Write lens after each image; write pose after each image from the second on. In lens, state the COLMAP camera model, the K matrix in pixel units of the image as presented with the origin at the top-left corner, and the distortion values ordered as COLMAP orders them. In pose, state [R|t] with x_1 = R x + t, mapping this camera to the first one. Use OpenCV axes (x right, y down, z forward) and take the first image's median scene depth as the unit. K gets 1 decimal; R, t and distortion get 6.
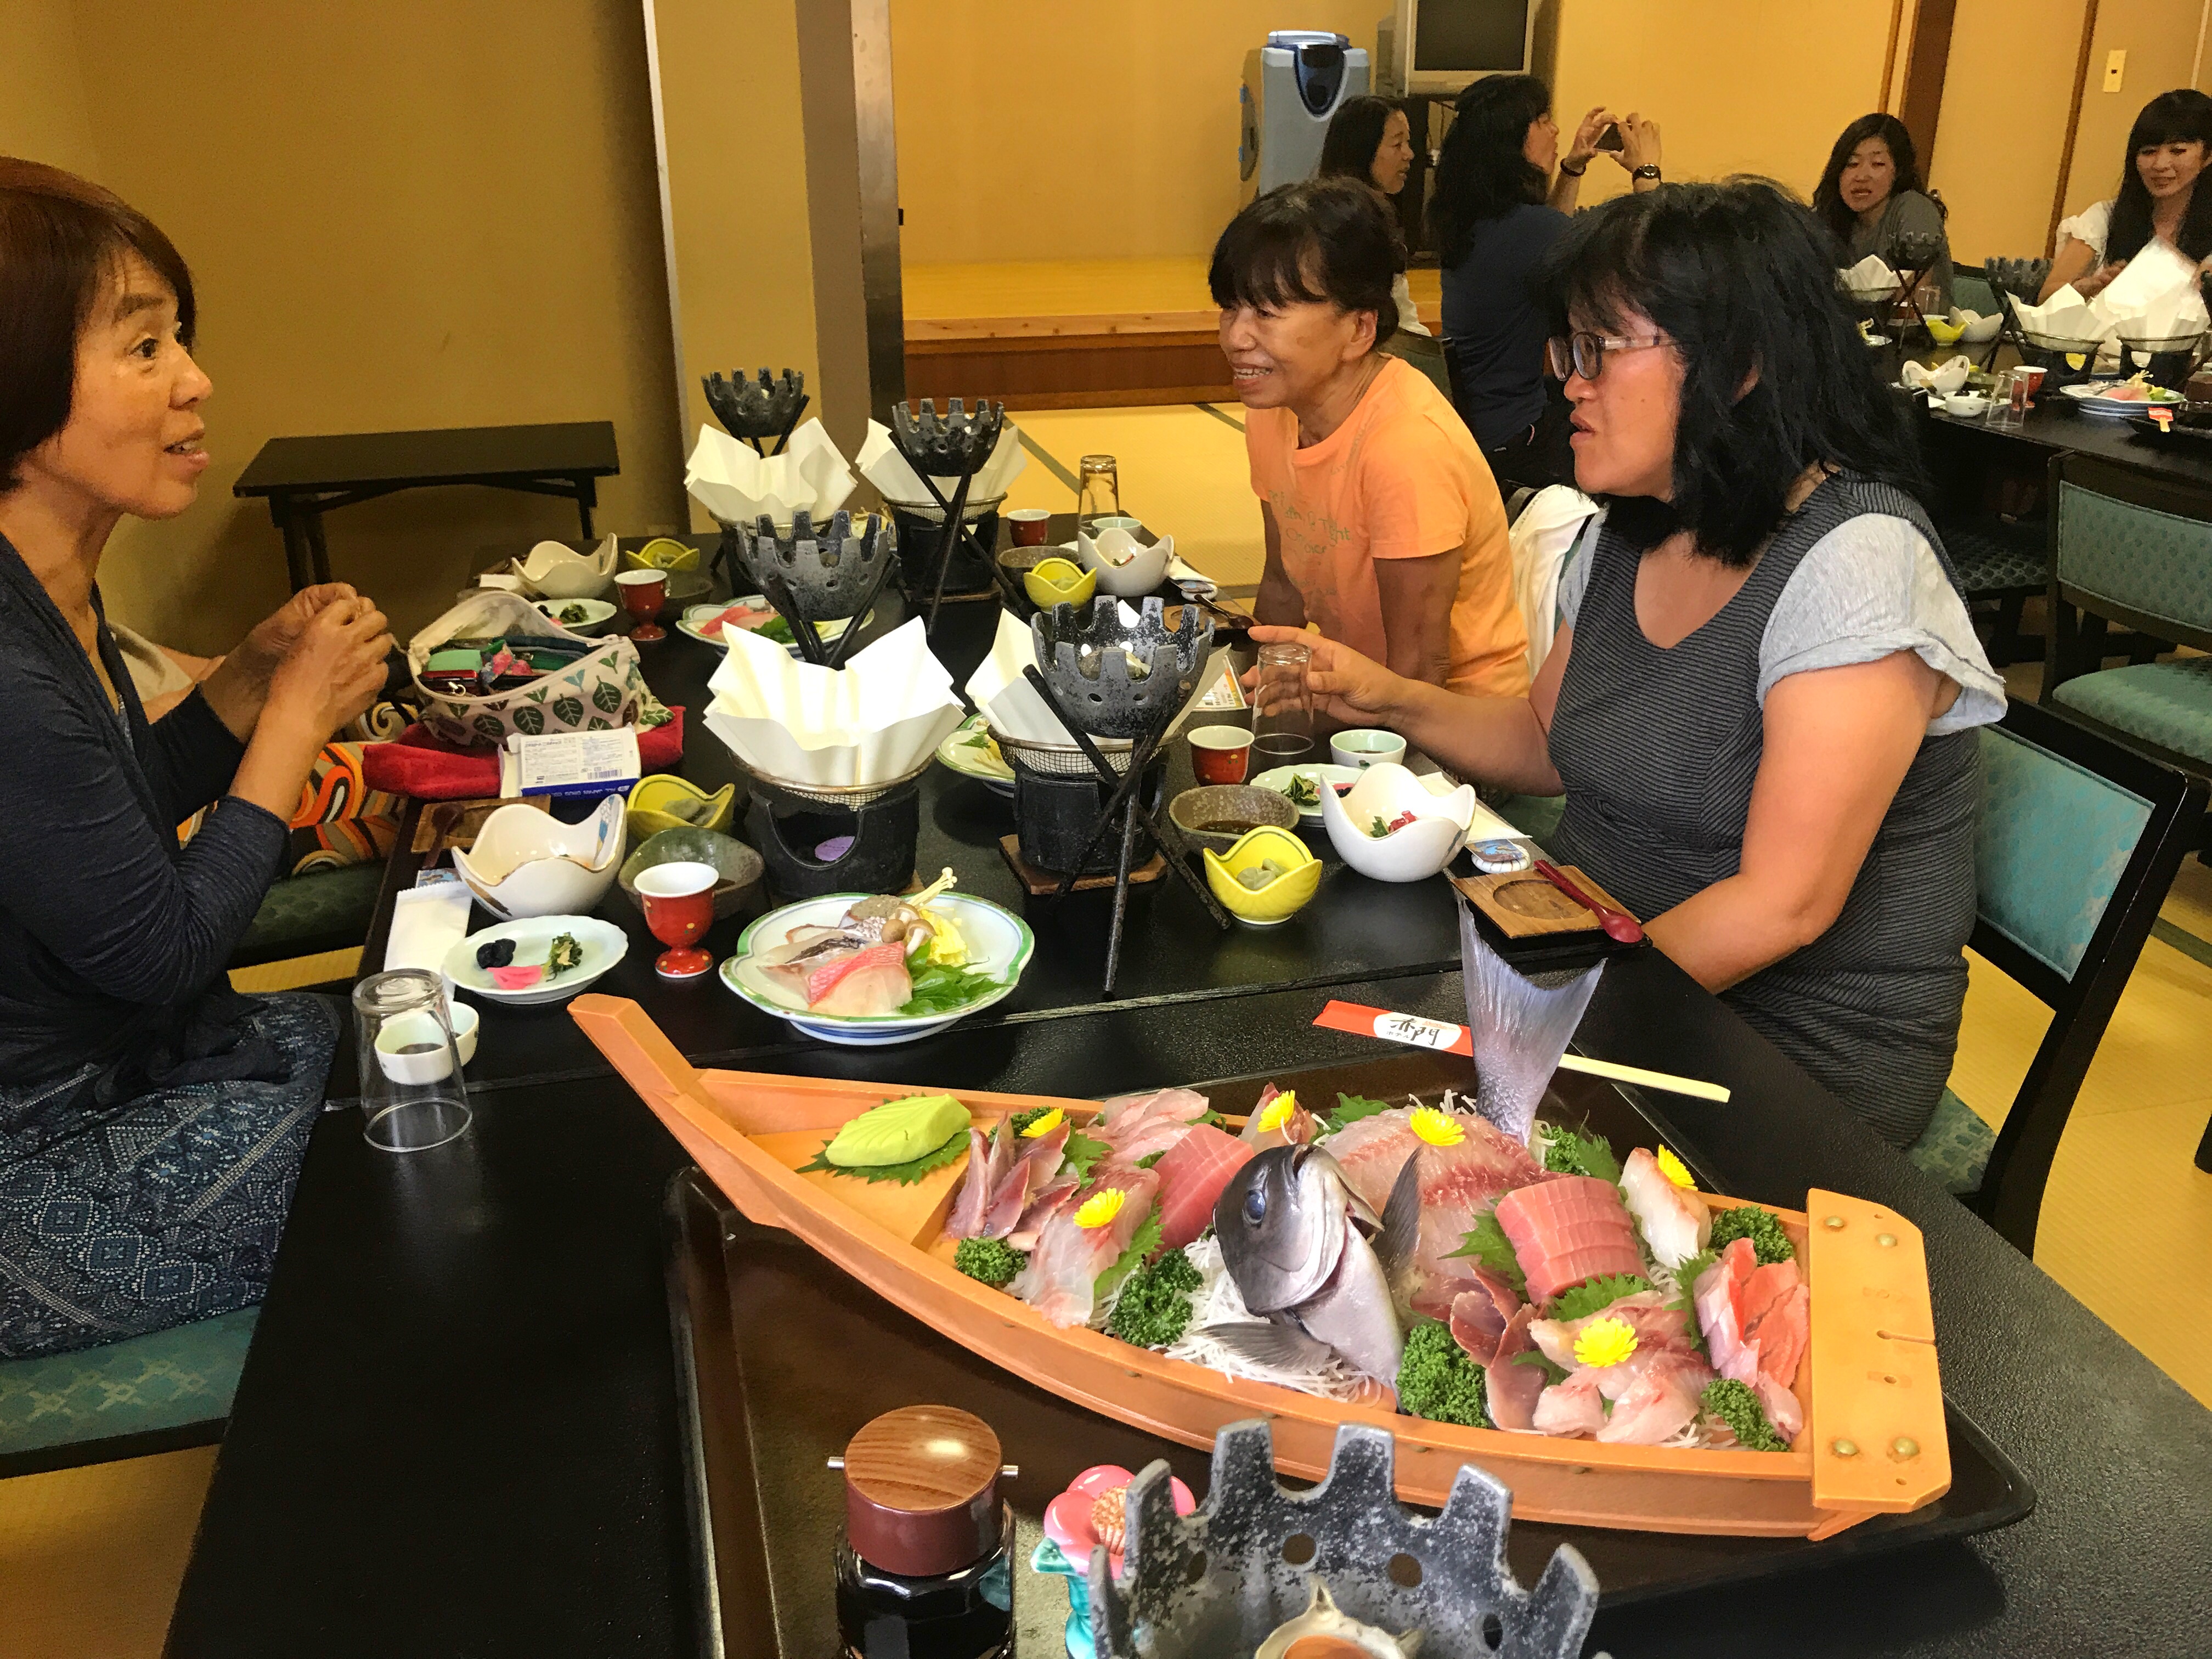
lens RADIAL K [[1817.7, 0, 1106.0], [0, 1817.7, 829.5], [0, 0, 1]] dist [-0.002157, -0.005049]
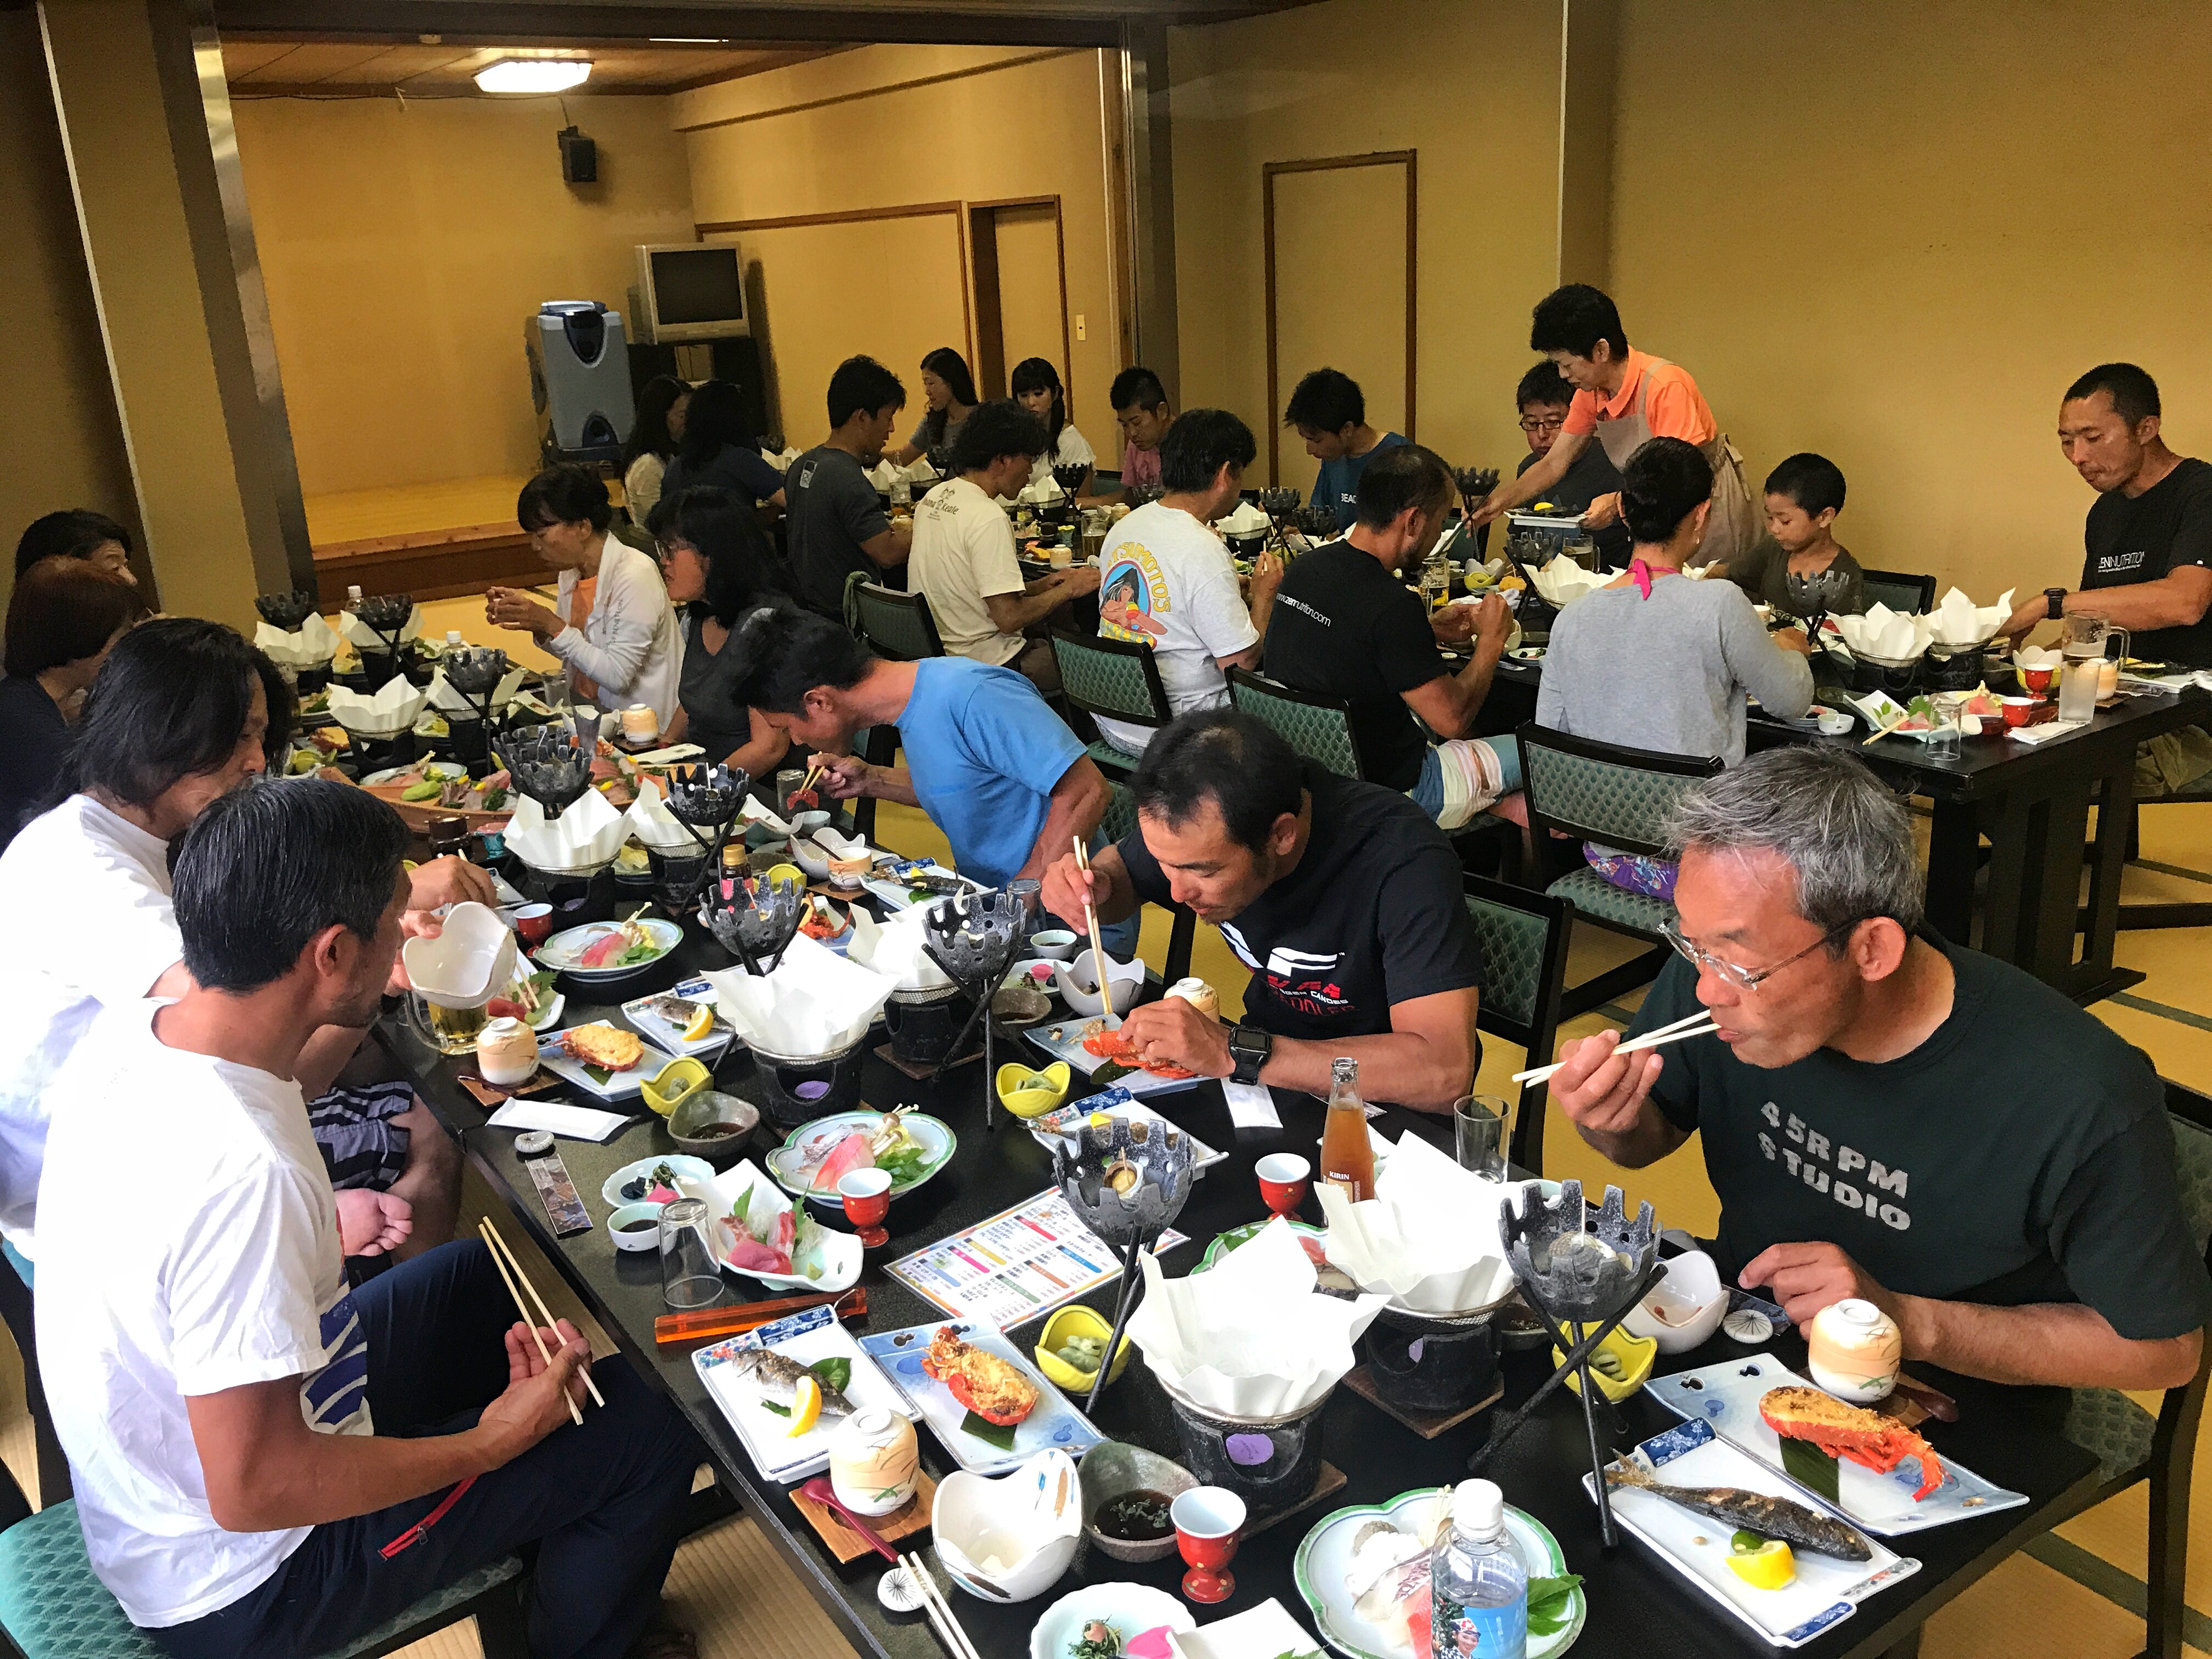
lens RADIAL K [[1817.7, 0, 1106.0], [0, 1817.7, 829.5], [0, 0, 1]] dist [-0.002157, -0.005049]
pose [[0.935668, -0.151970, 0.318481, -0.012517], [0.178519, 0.982358, -0.055720, 0.299861], [-0.304395, 0.108990, 0.946290, -1.235780]]
